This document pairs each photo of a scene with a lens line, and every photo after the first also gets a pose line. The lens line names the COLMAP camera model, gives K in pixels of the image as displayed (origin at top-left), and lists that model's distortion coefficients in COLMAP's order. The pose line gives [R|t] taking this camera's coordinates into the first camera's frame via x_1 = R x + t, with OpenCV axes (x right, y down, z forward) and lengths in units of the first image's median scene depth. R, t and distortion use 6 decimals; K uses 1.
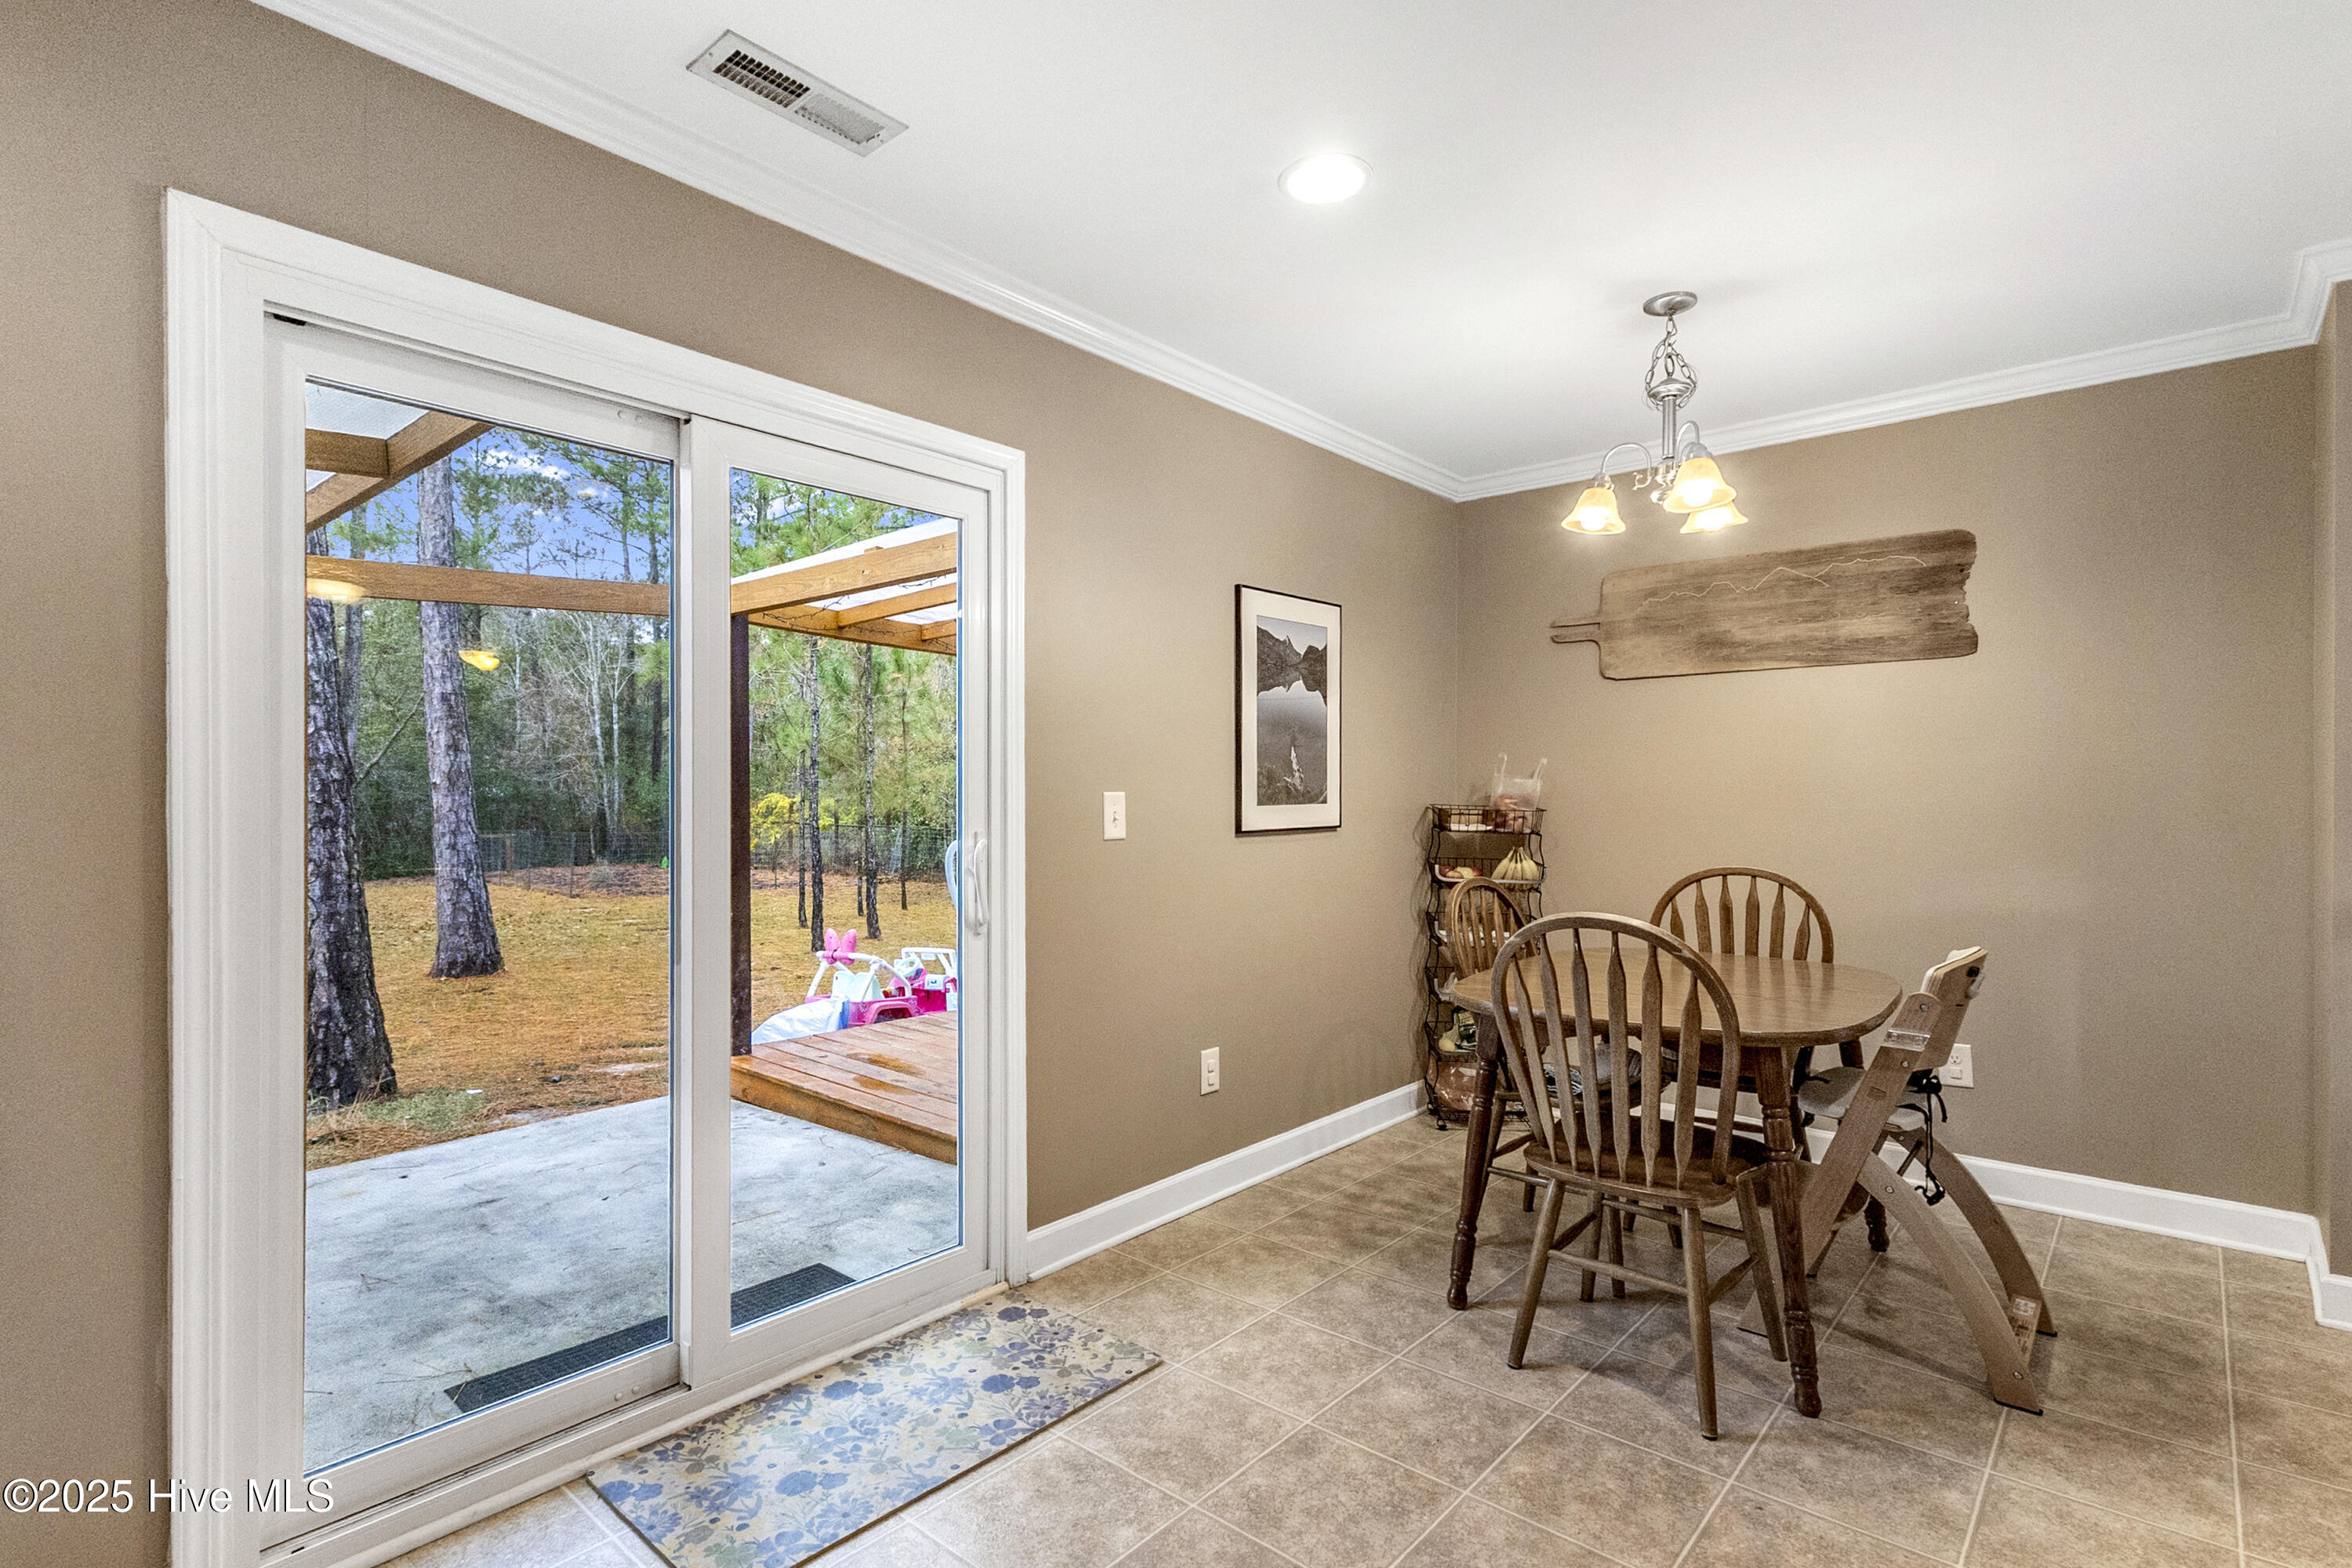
lens RADIAL K [[1142.4, 0, 1179.1], [0, 1142.4, 786.4], [0, 0, 1]] dist [0.028286, -0.002619]
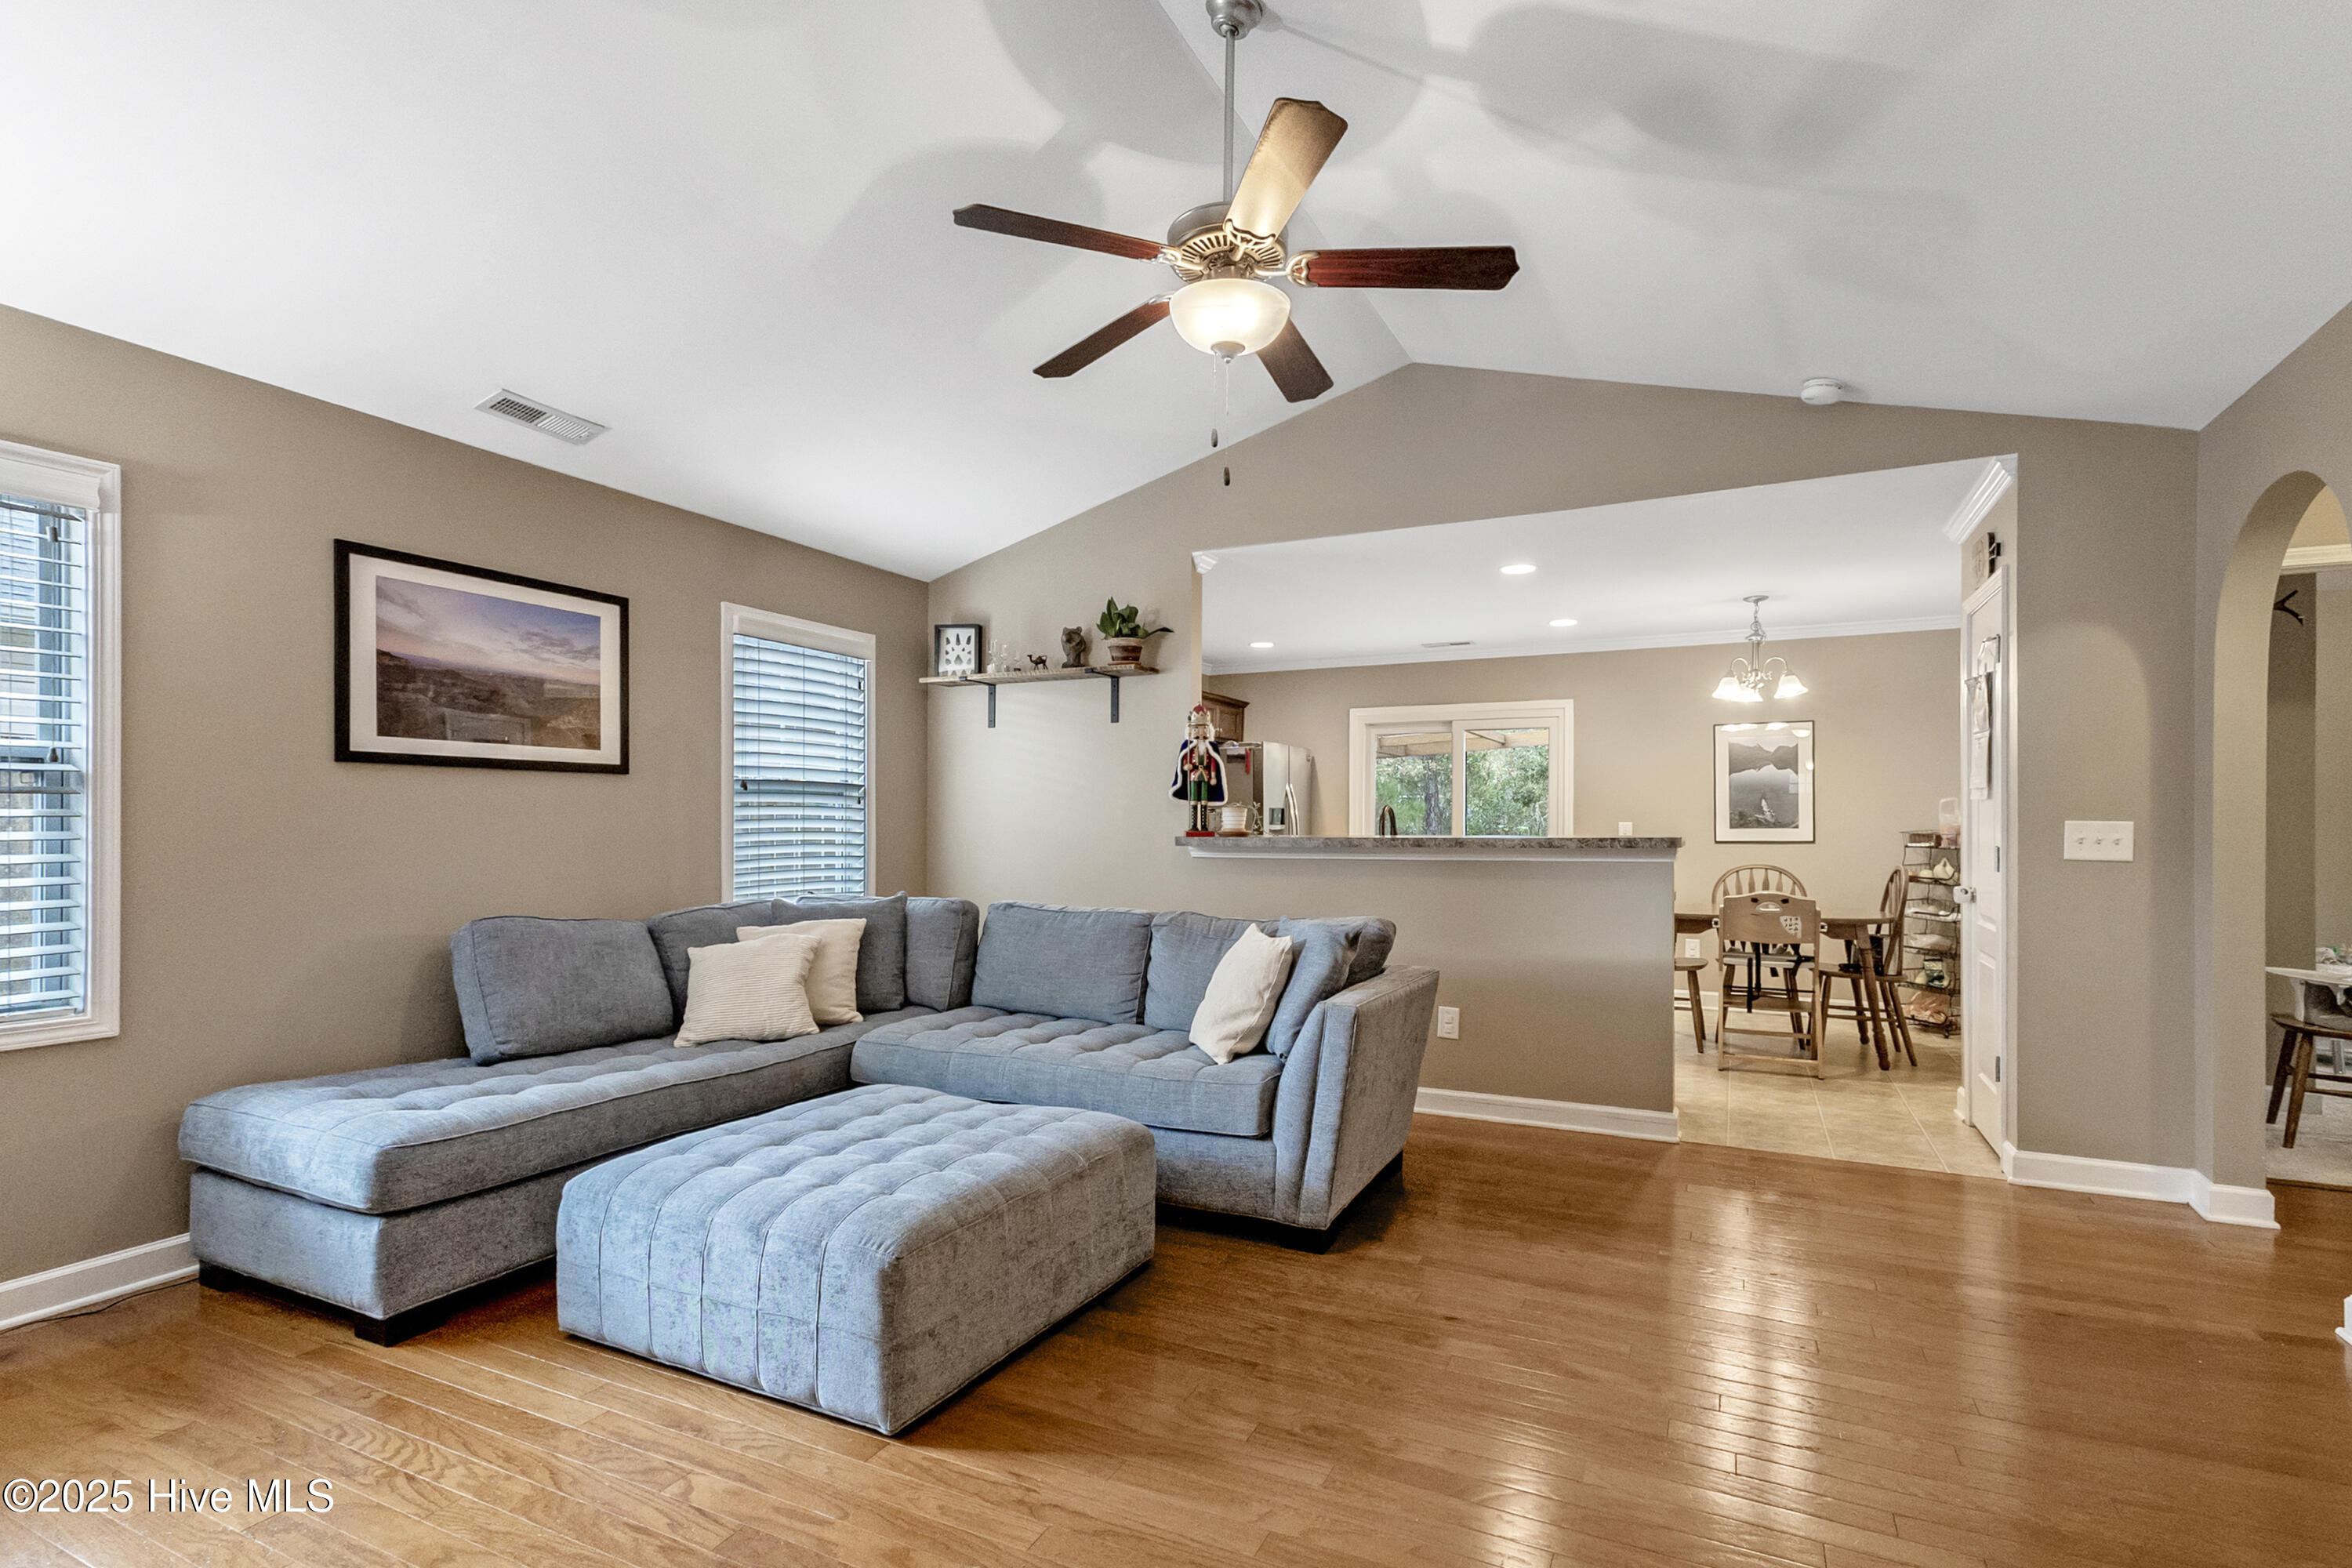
lens RADIAL K [[1142.4, 0, 1189.0], [0, 1142.4, 811.5], [0, 0, 1]] dist [0.028286, -0.002619]
pose [[0.262673, -0.007652, -0.964854, 2.097534], [0.005363, 0.999965, -0.006470, -0.007254], [0.964870, -0.003475, 0.262705, -0.566007]]
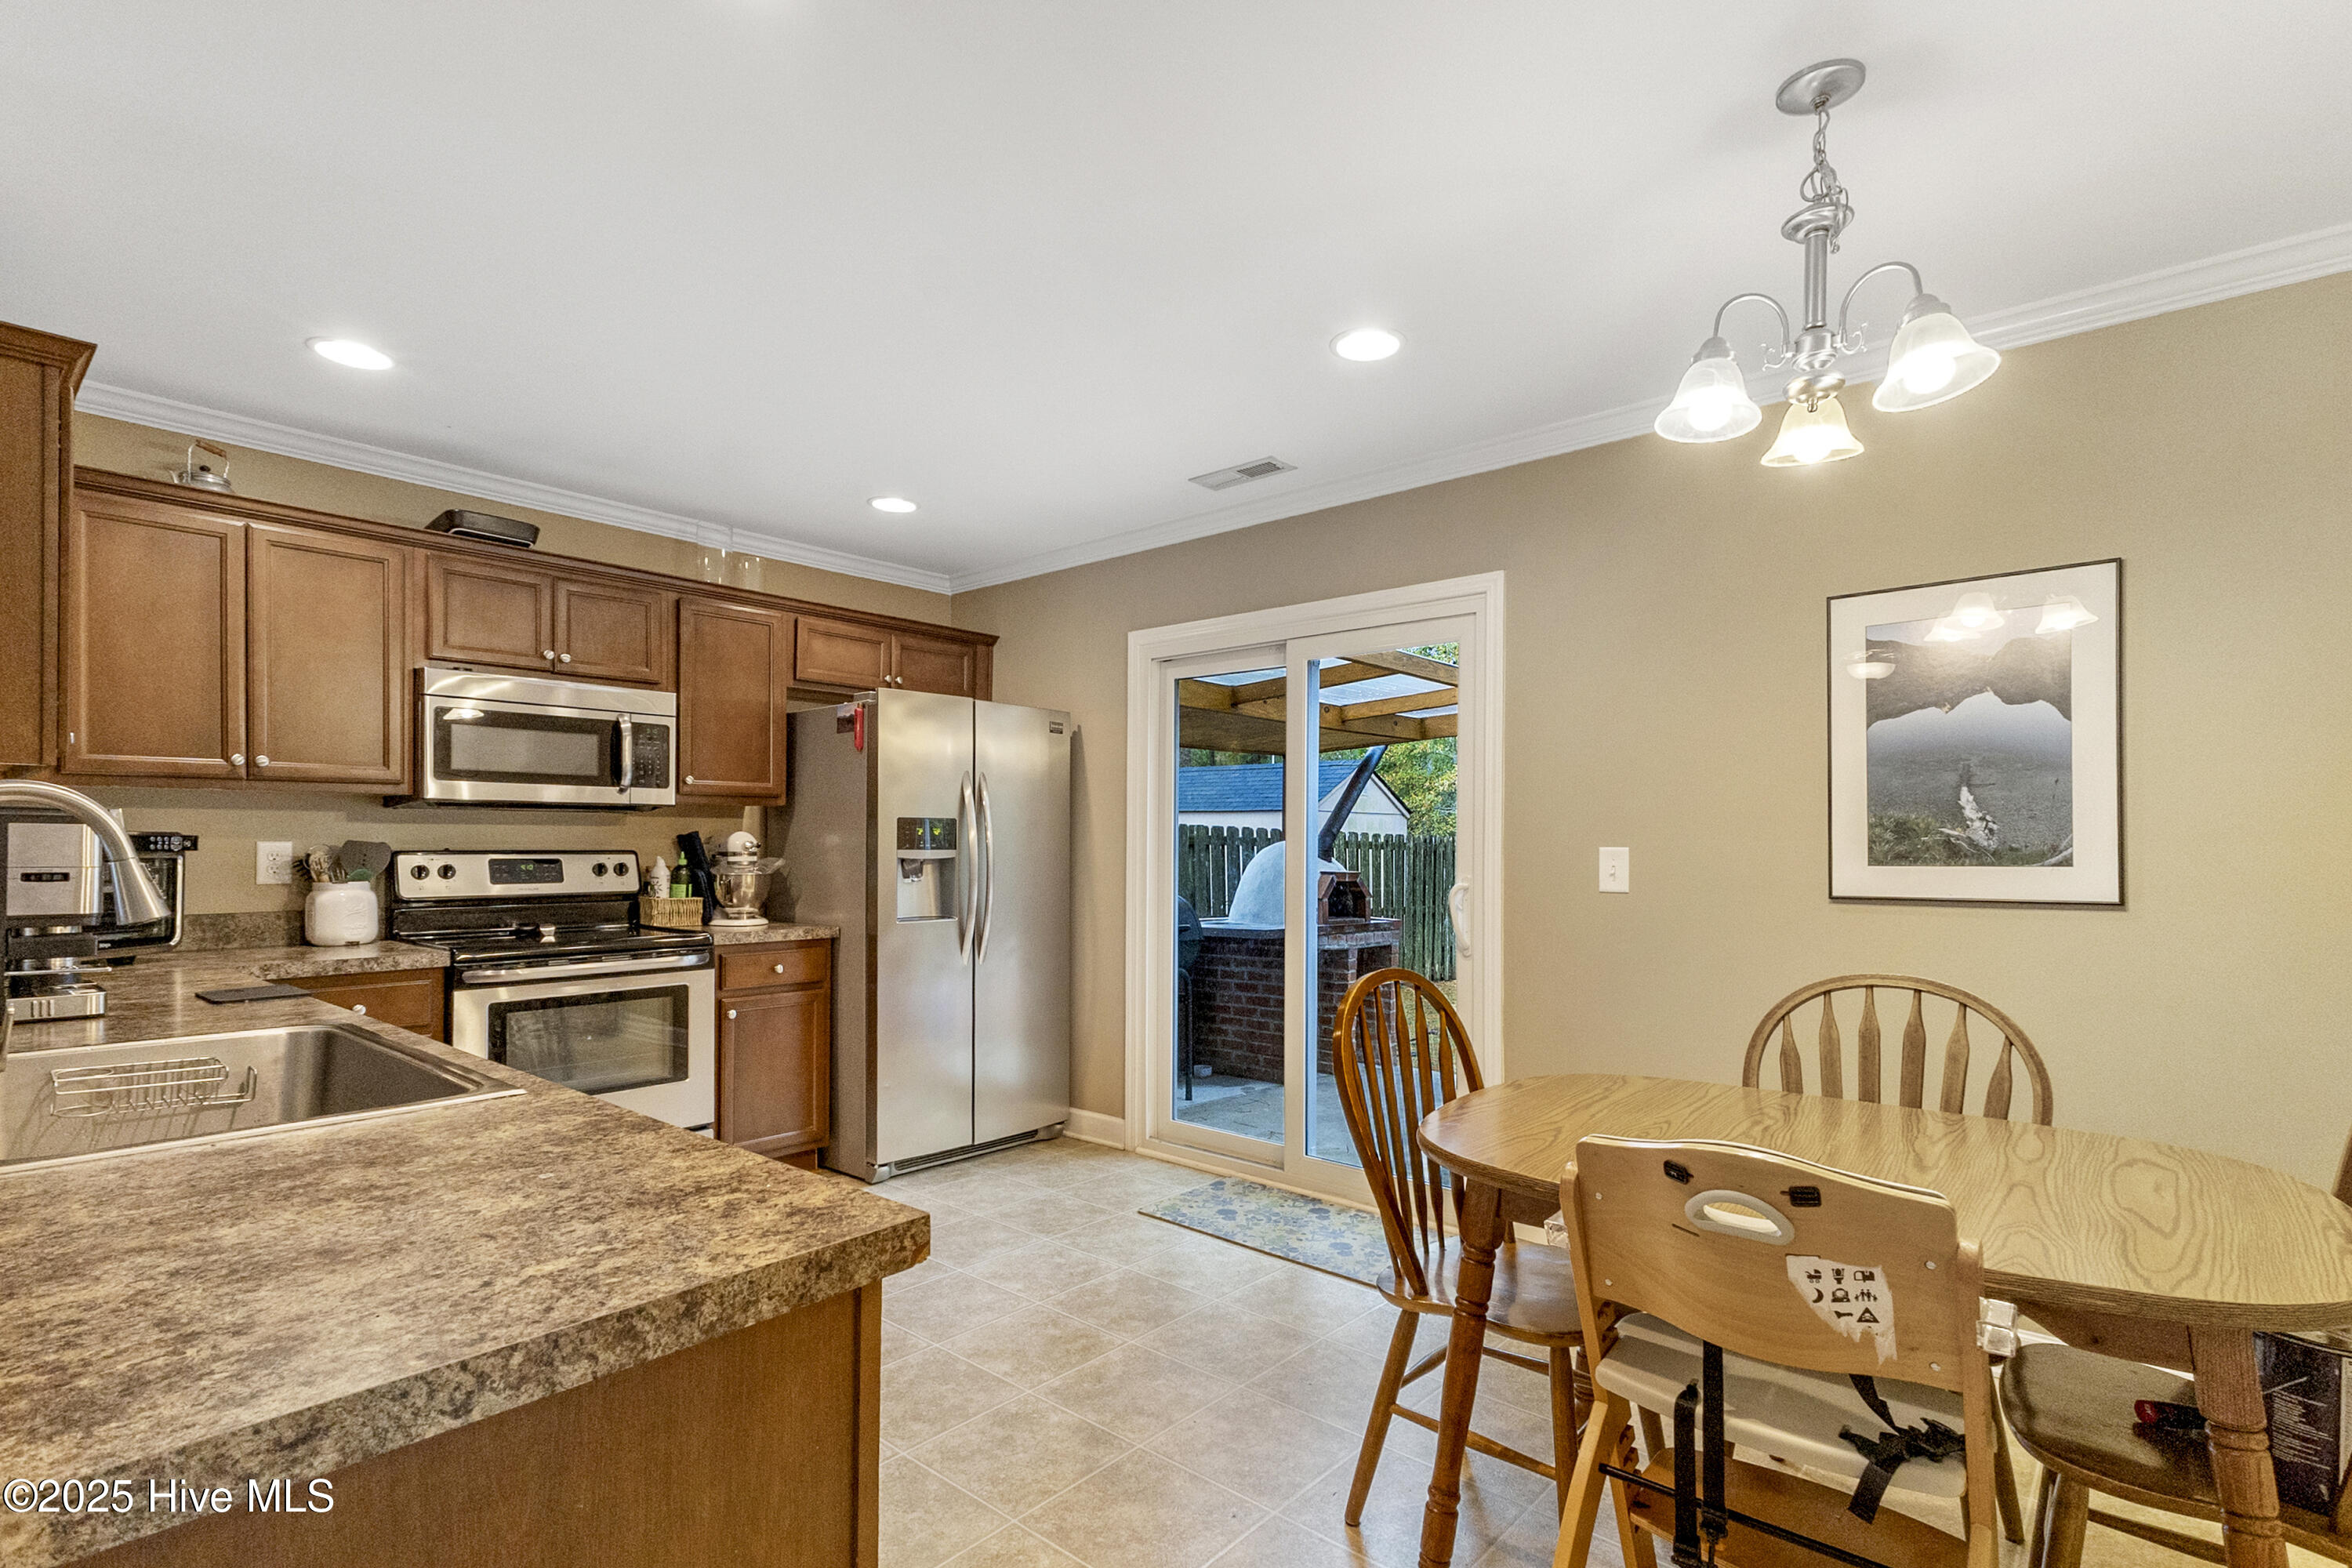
lens RADIAL K [[1142.4, 0, 1176.5], [0, 1142.4, 825.8], [0, 0, 1]] dist [0.028286, -0.002619]
pose [[0.000501, -0.015528, -0.999879, 1.004818], [0.002738, 0.999876, -0.015526, 0.000471], [0.999996, -0.002730, 0.000543, 0.596031]]
